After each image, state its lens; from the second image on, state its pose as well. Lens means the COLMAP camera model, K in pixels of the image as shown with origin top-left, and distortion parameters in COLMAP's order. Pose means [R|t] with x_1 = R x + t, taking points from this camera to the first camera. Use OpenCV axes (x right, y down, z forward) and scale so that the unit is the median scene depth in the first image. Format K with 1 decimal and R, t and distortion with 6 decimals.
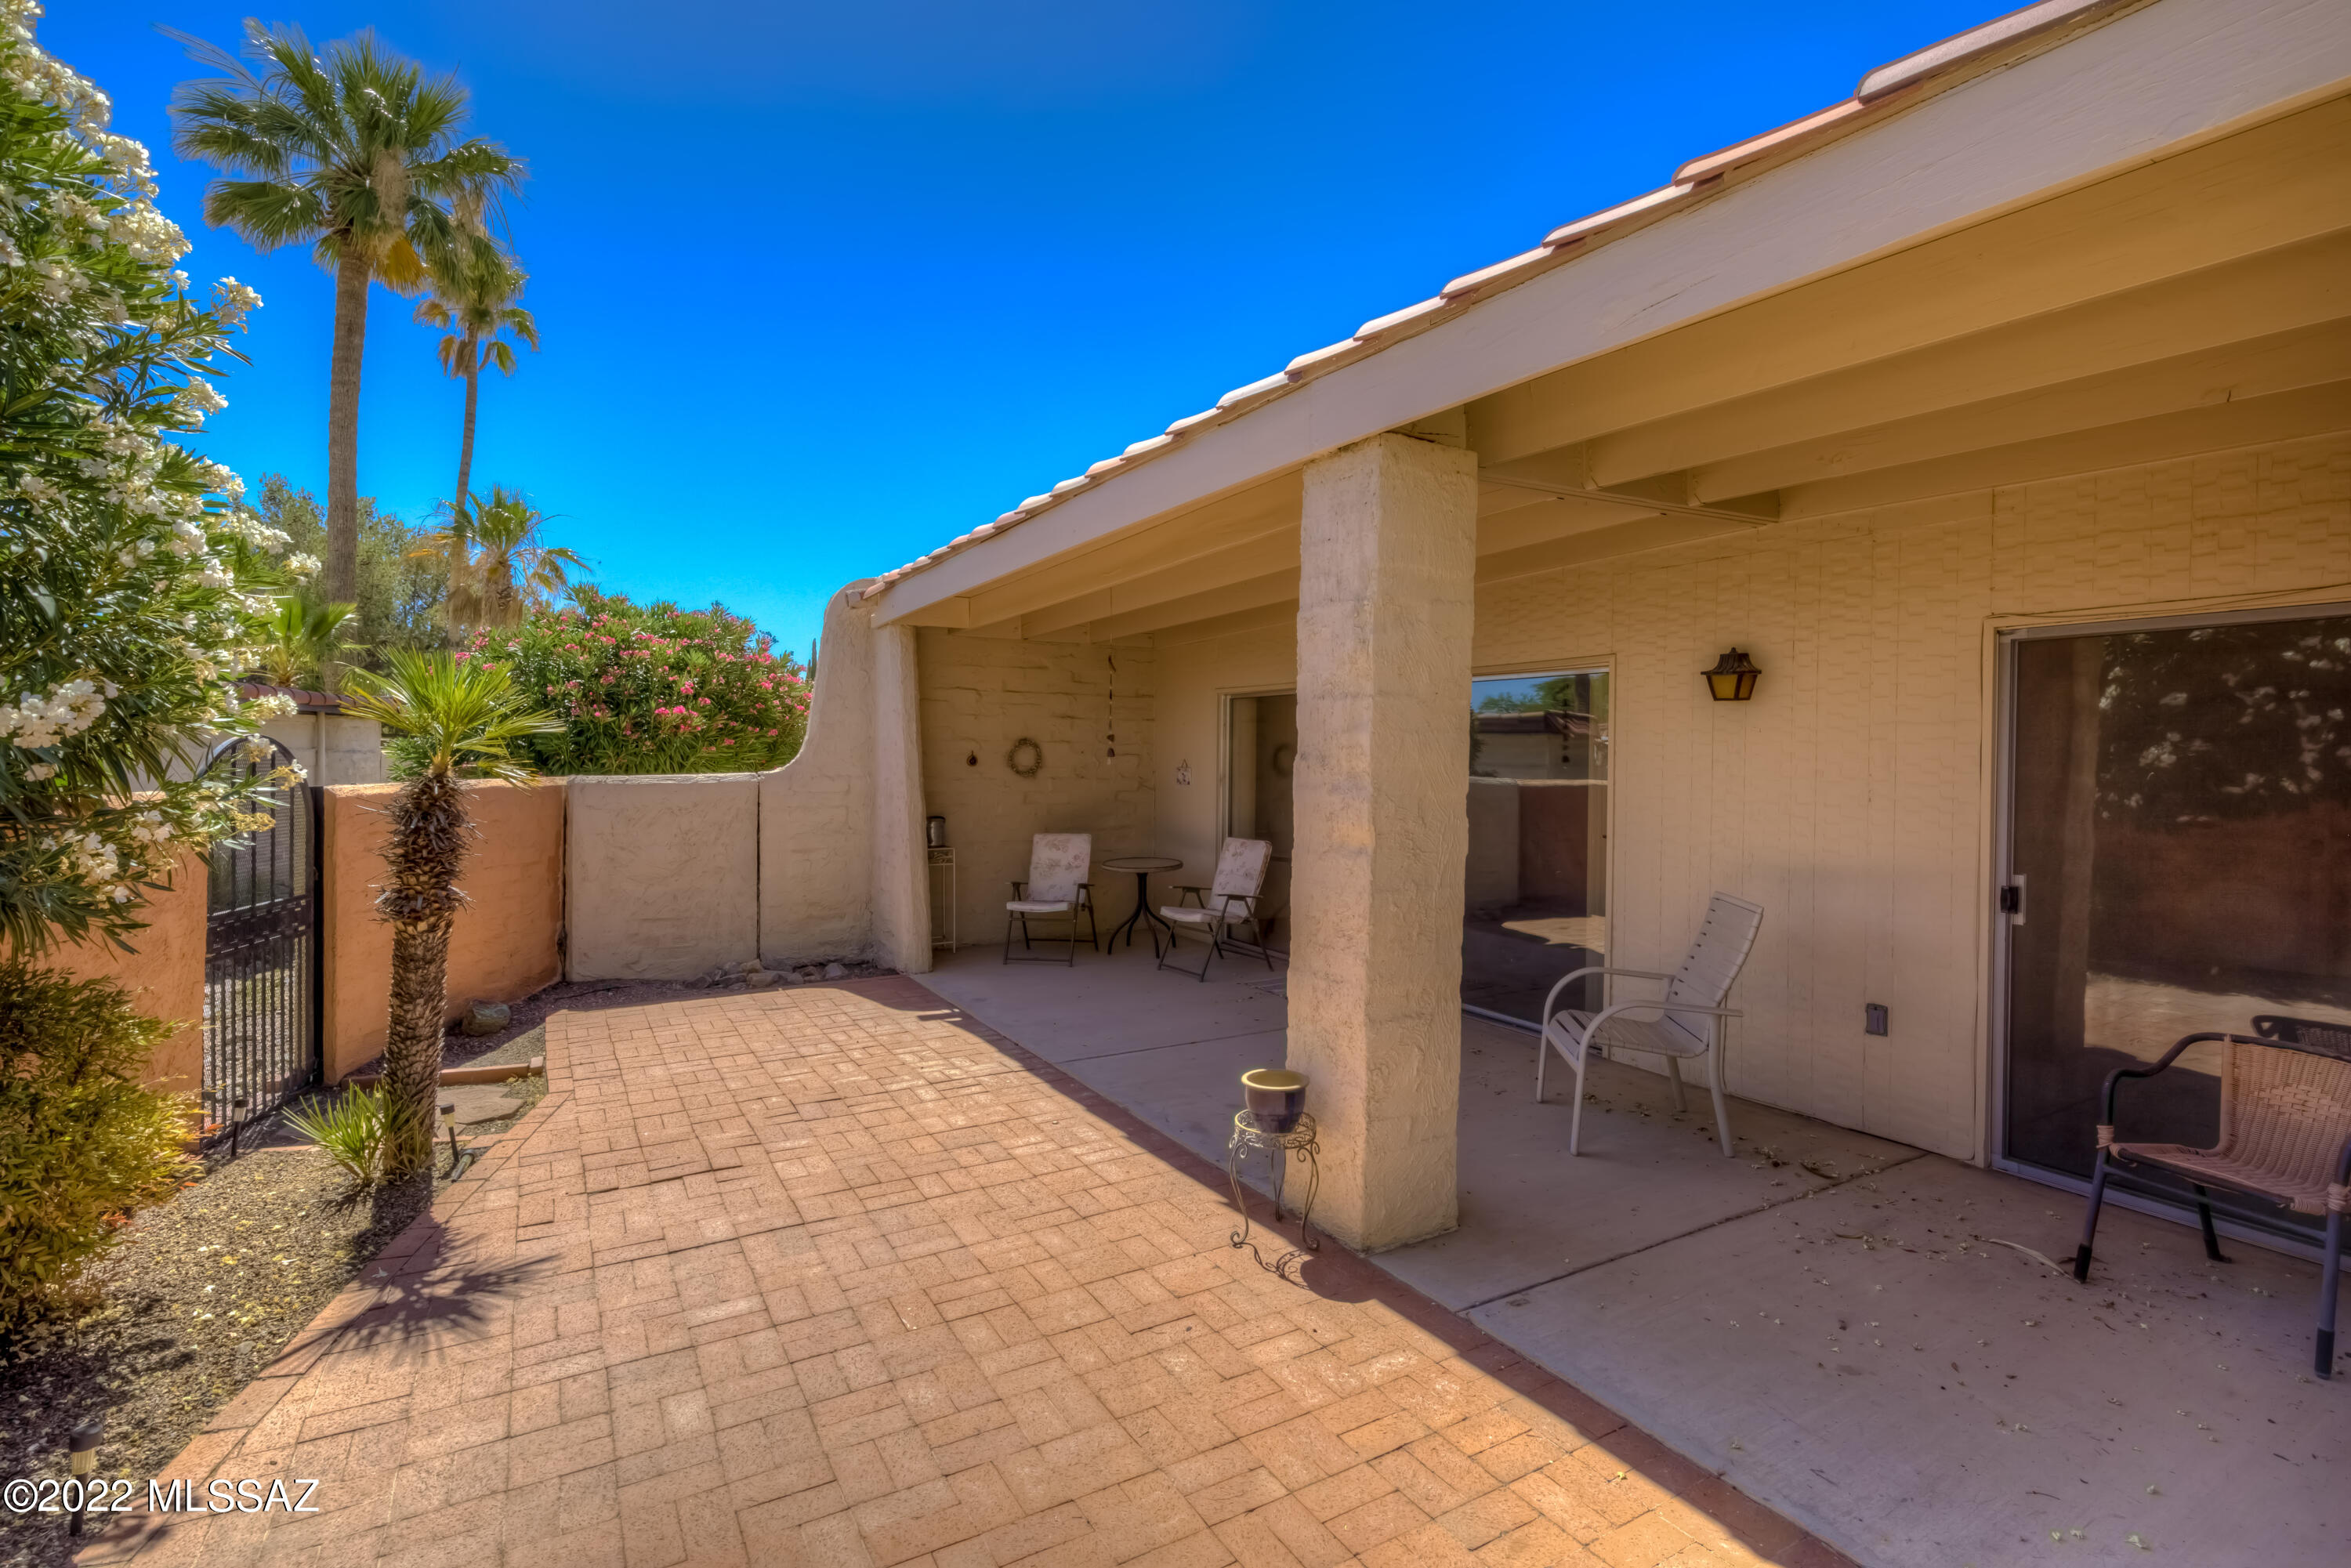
lens RADIAL K [[1058.4, 0, 1180.1], [0, 1058.4, 762.4], [0, 0, 1]] dist [0.000318, 0.000345]
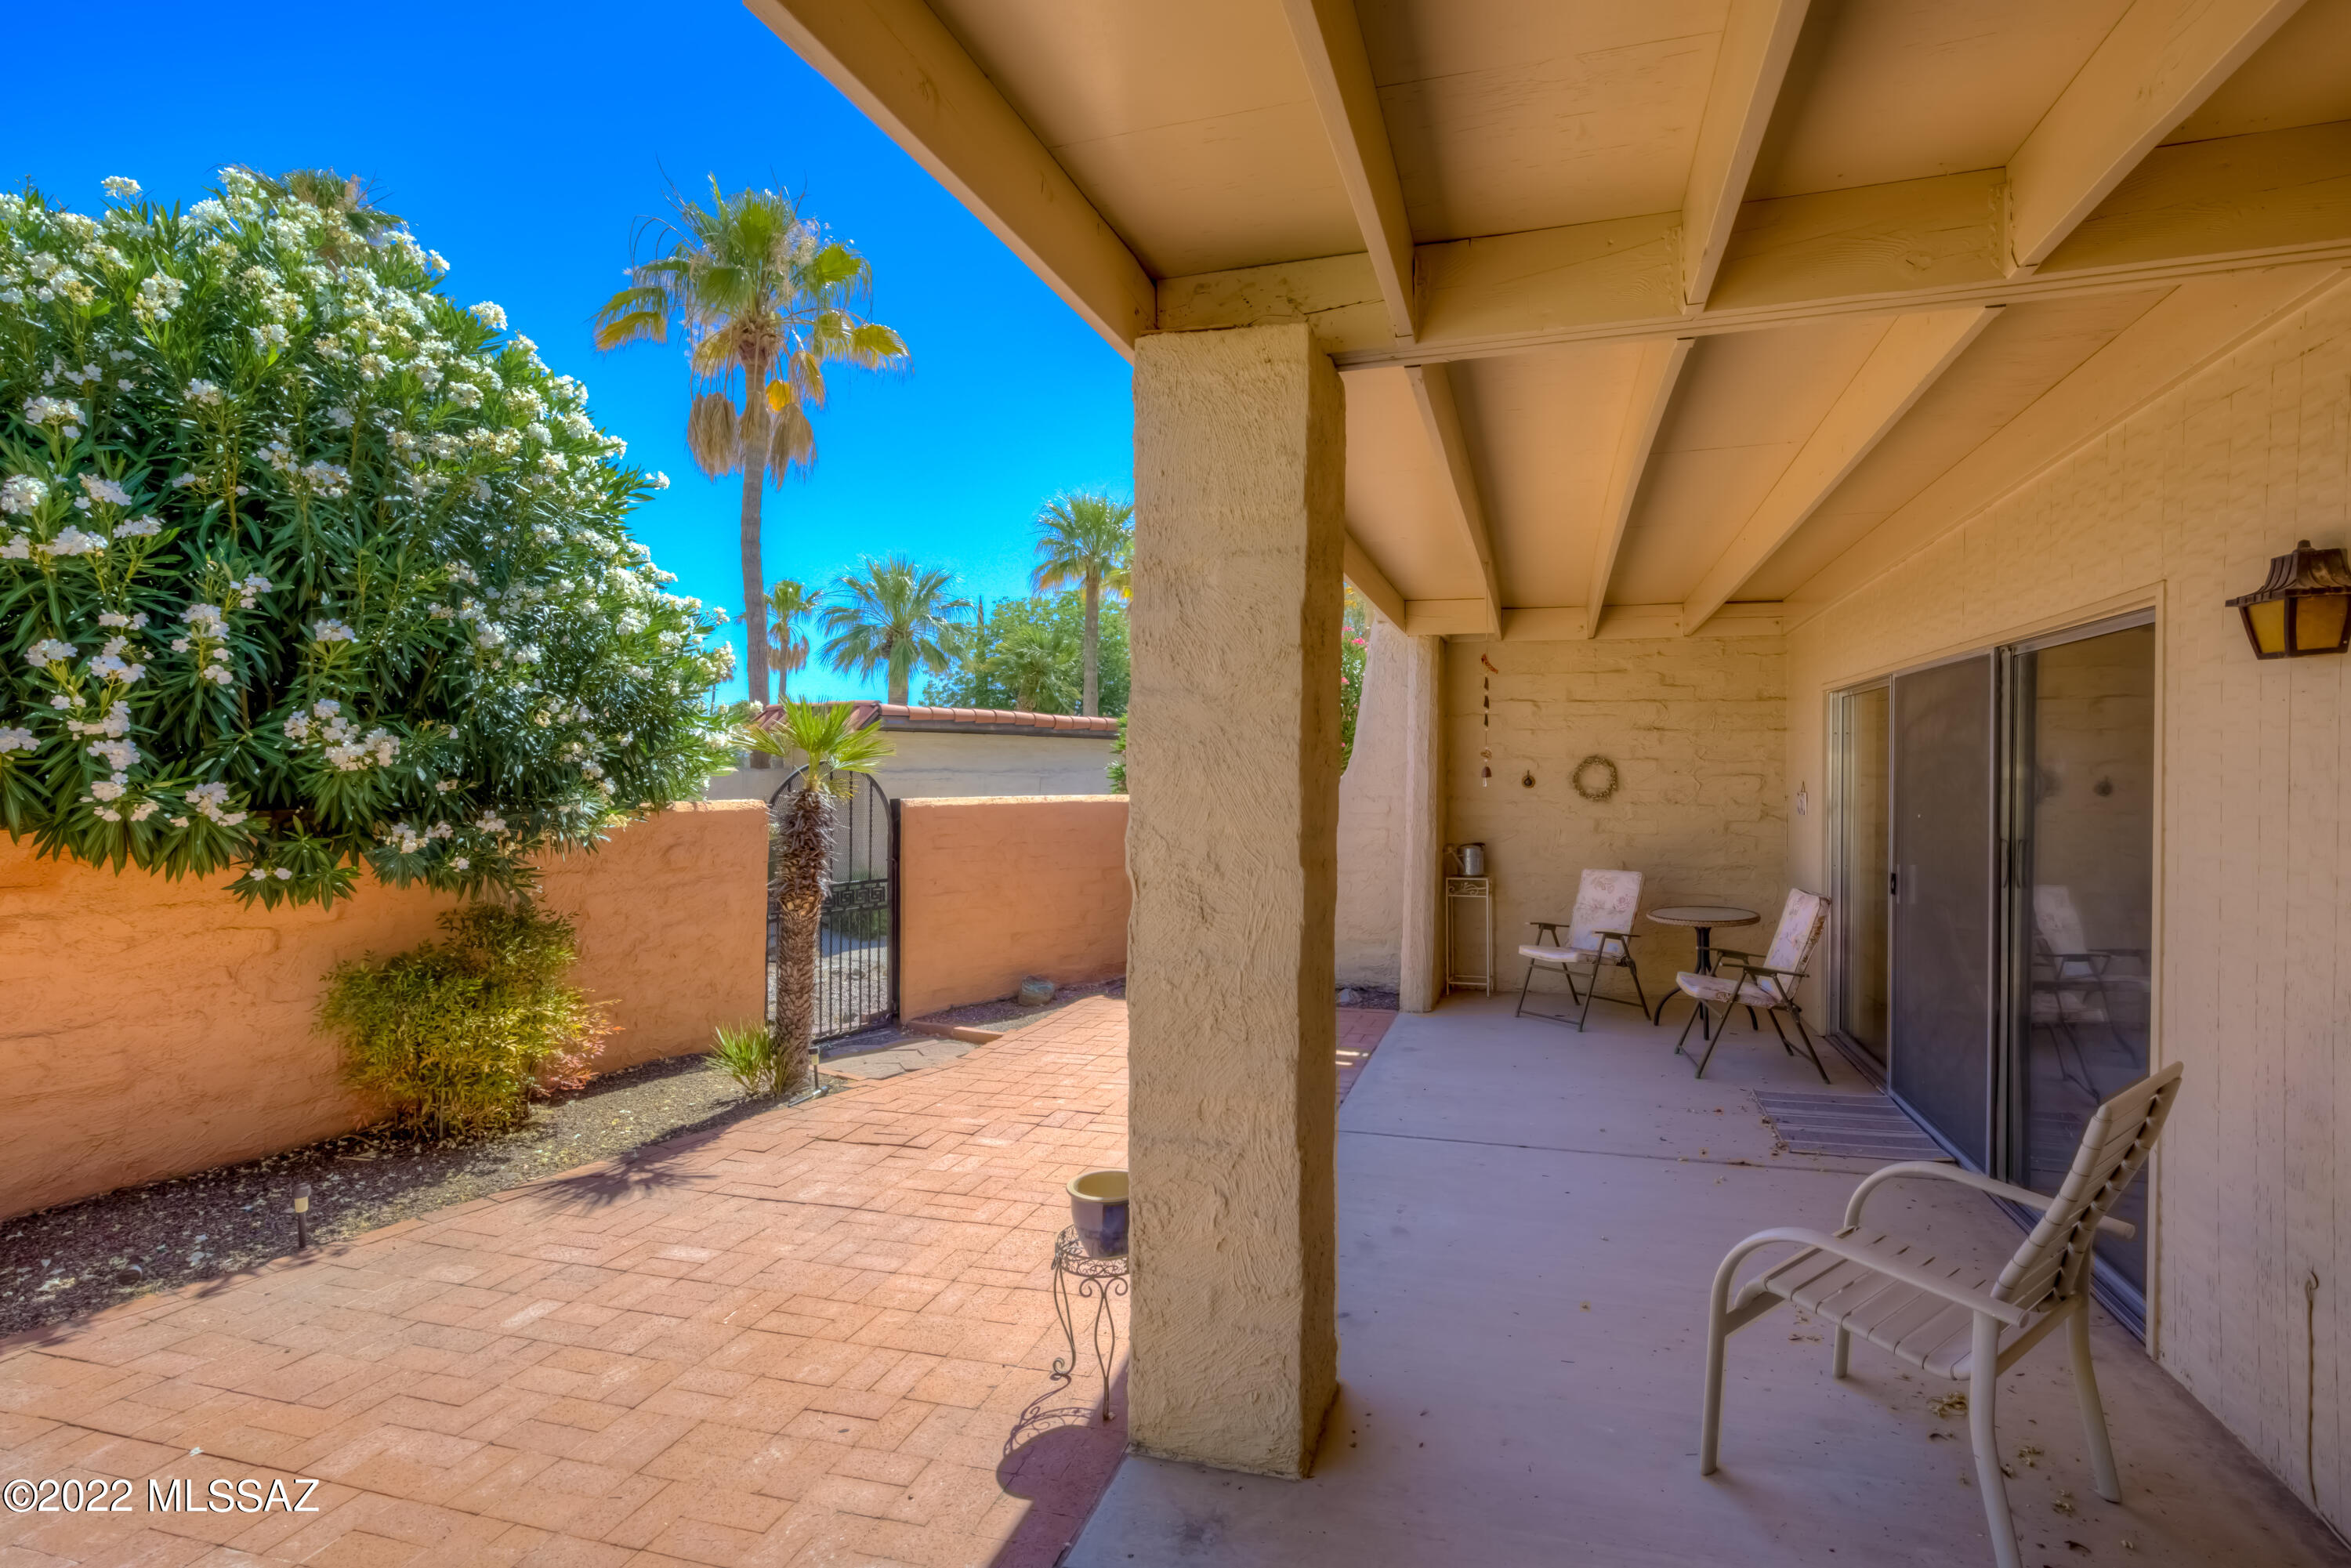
lens RADIAL K [[1112.4, 0, 1291.8], [0, 1112.4, 772.6], [0, 0, 1]] dist [-0.000553, 0.000003]
pose [[0.720039, -0.001837, -0.693931, 0.732997], [-0.004428, 0.999964, -0.007242, -0.003423], [0.693920, 0.008287, 0.720005, 0.472626]]
